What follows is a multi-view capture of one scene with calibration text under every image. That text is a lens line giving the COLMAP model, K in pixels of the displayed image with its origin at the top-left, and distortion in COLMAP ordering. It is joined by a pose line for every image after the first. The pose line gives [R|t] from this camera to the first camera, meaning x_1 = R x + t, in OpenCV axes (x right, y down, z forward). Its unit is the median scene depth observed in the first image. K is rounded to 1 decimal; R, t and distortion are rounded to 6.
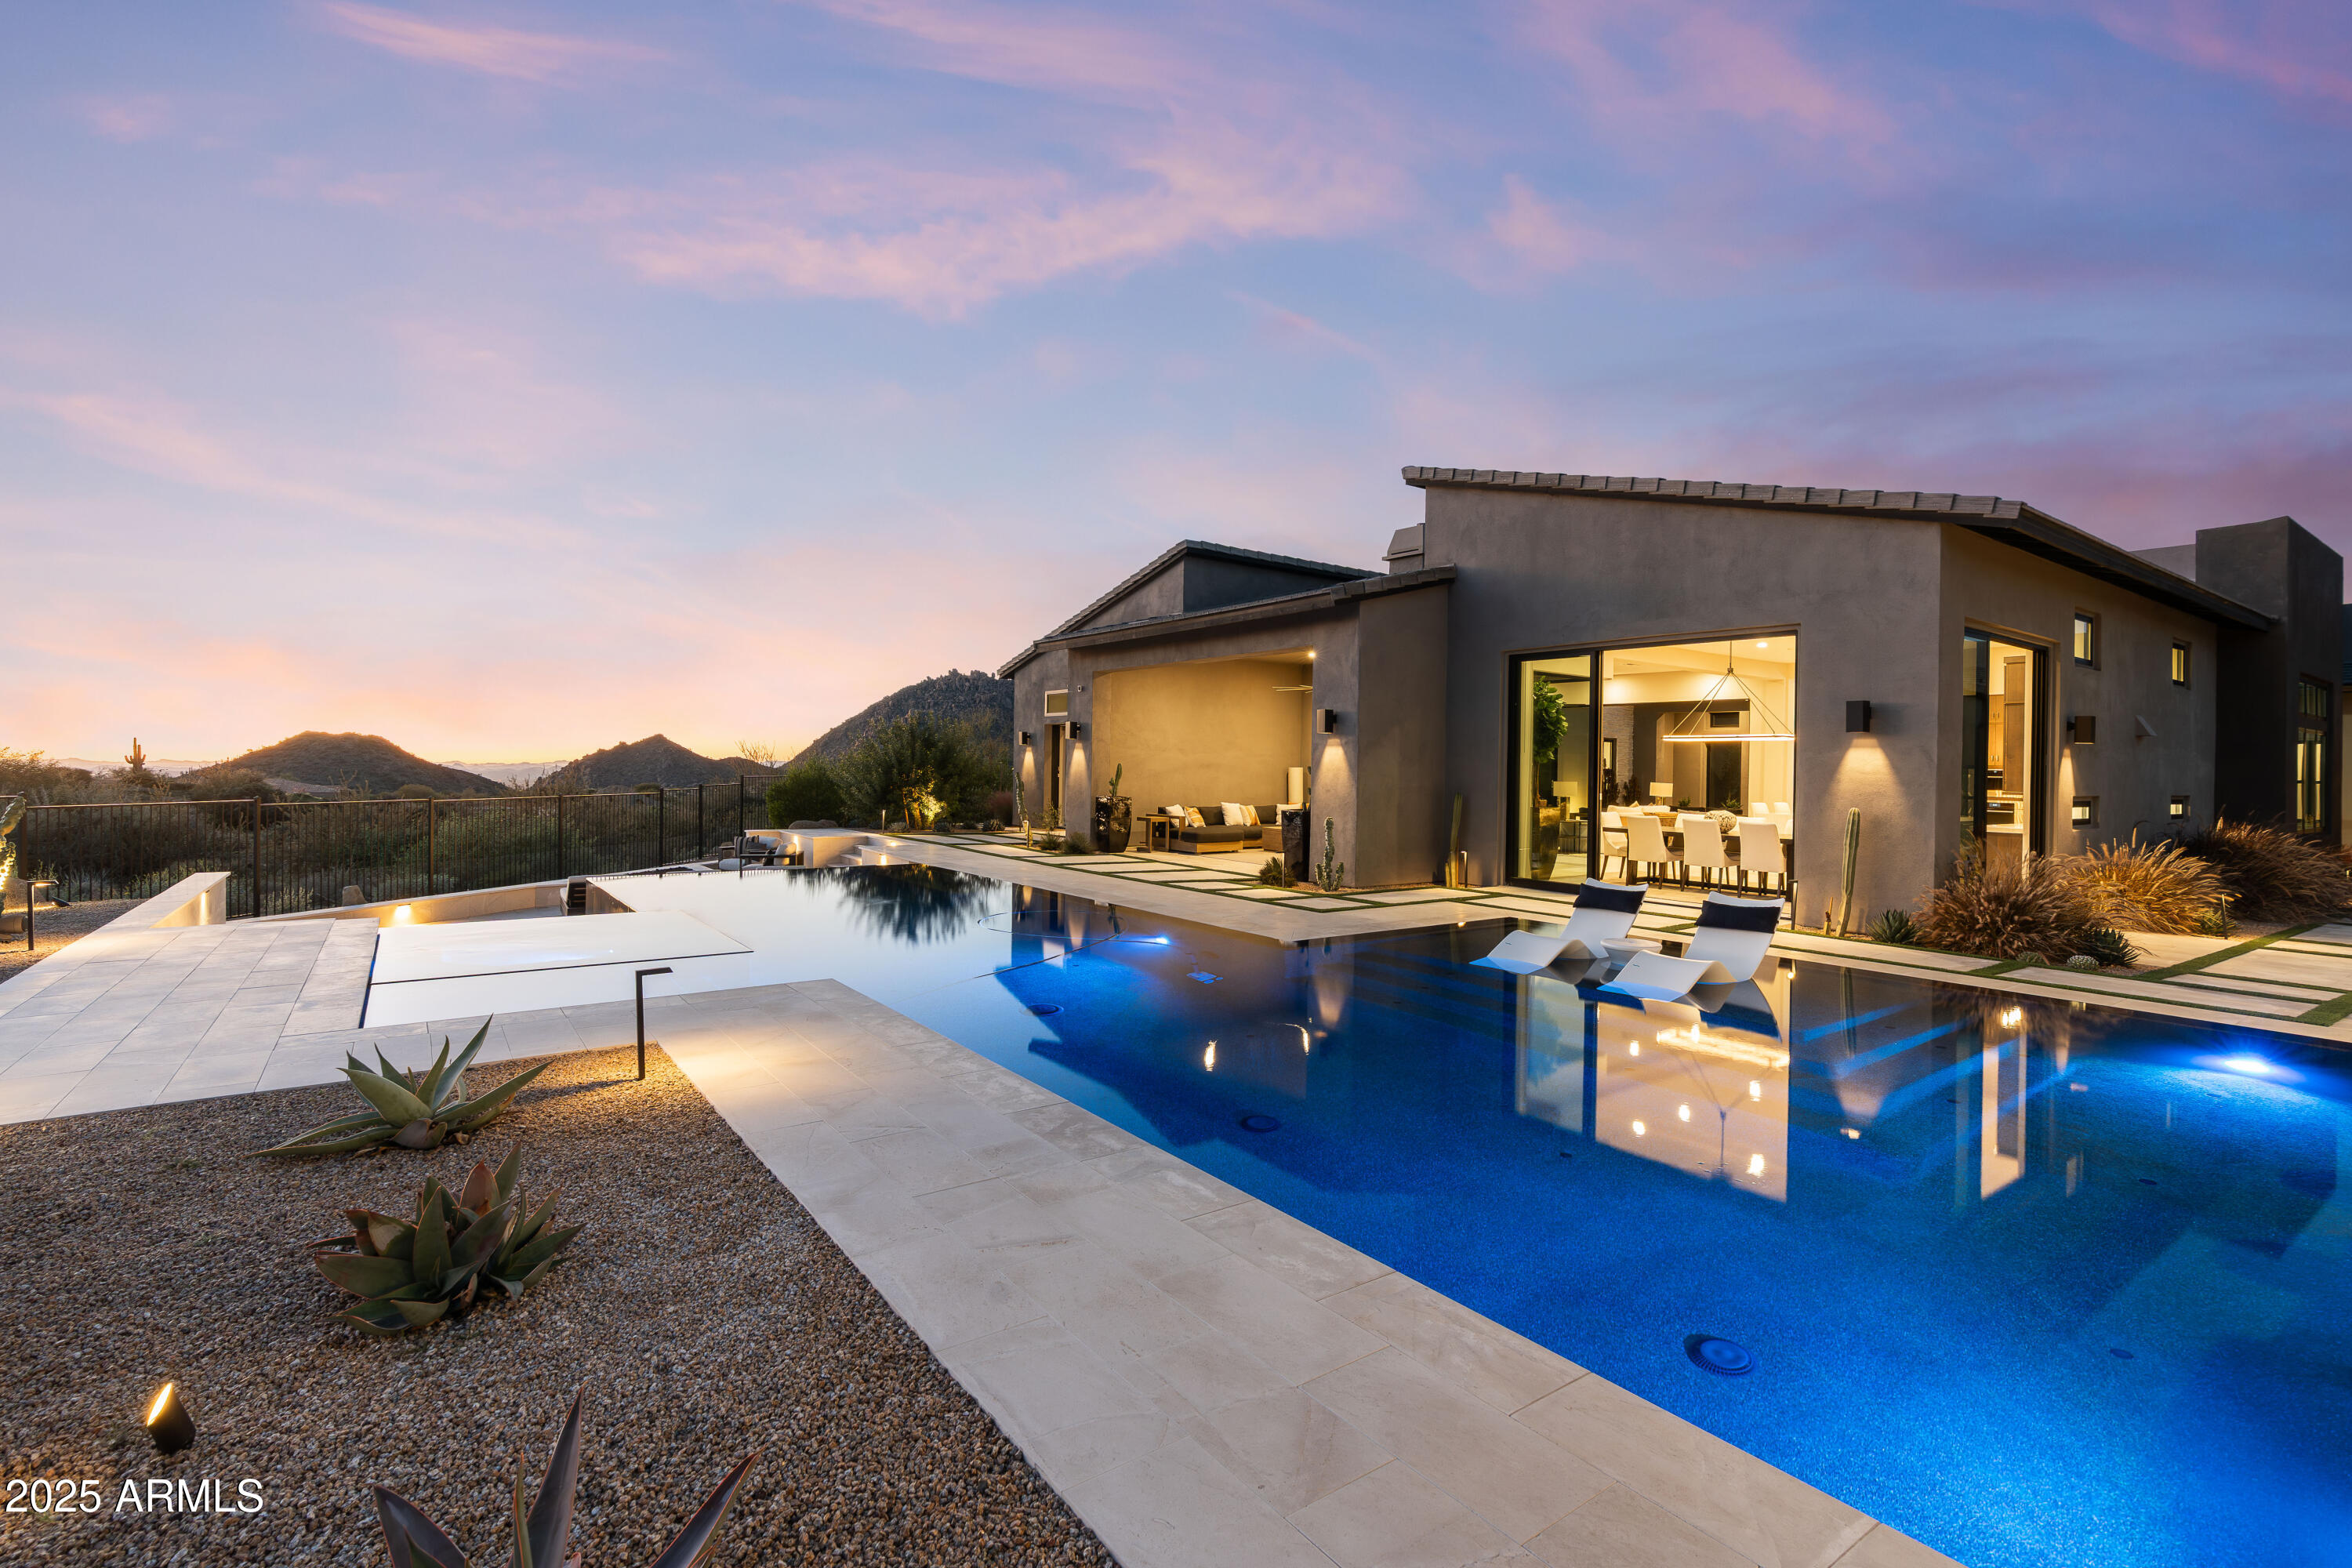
lens RADIAL K [[1066.0, 0, 1211.3], [0, 1066.0, 786.0], [0, 0, 1]] dist [-0.003046, 0.002440]
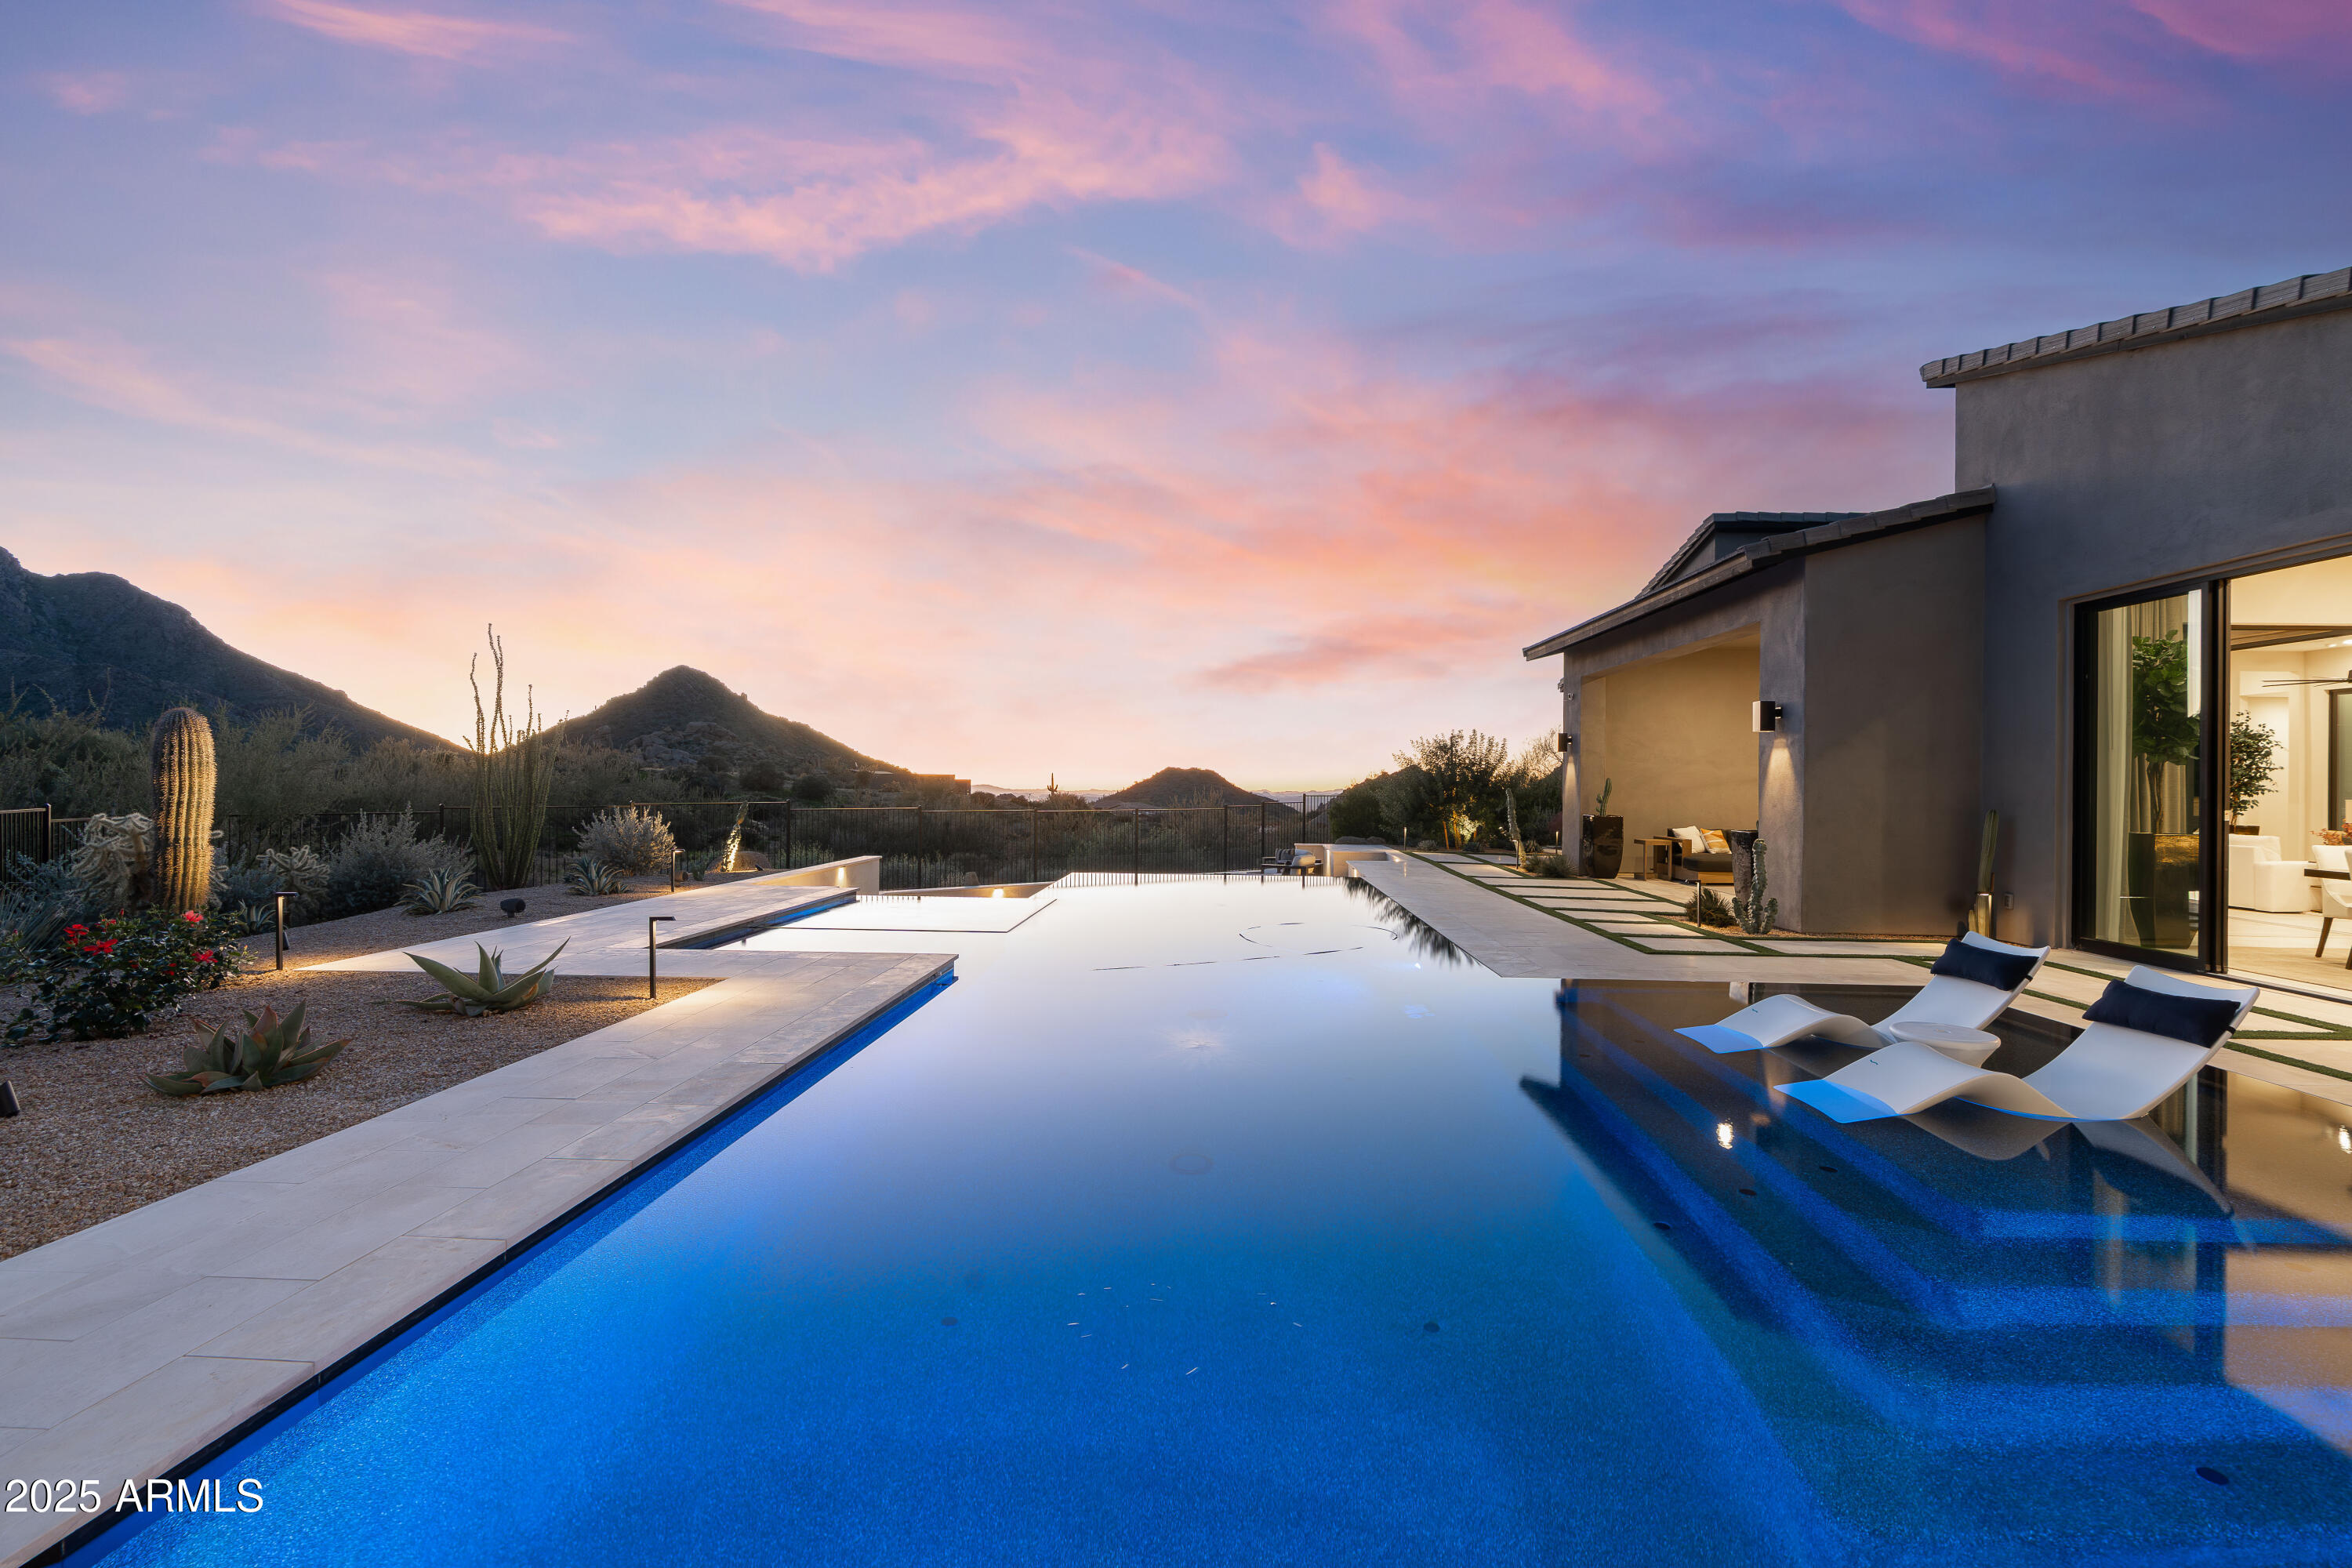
lens RADIAL K [[1066.0, 0, 1167.5], [0, 1066.0, 770.8], [0, 0, 1]] dist [-0.003046, 0.002440]
pose [[0.752623, -0.020195, -0.658142, 0.269402], [-0.005055, 0.999323, -0.036444, 0.008878], [0.658433, 0.030756, 0.752011, 0.117113]]
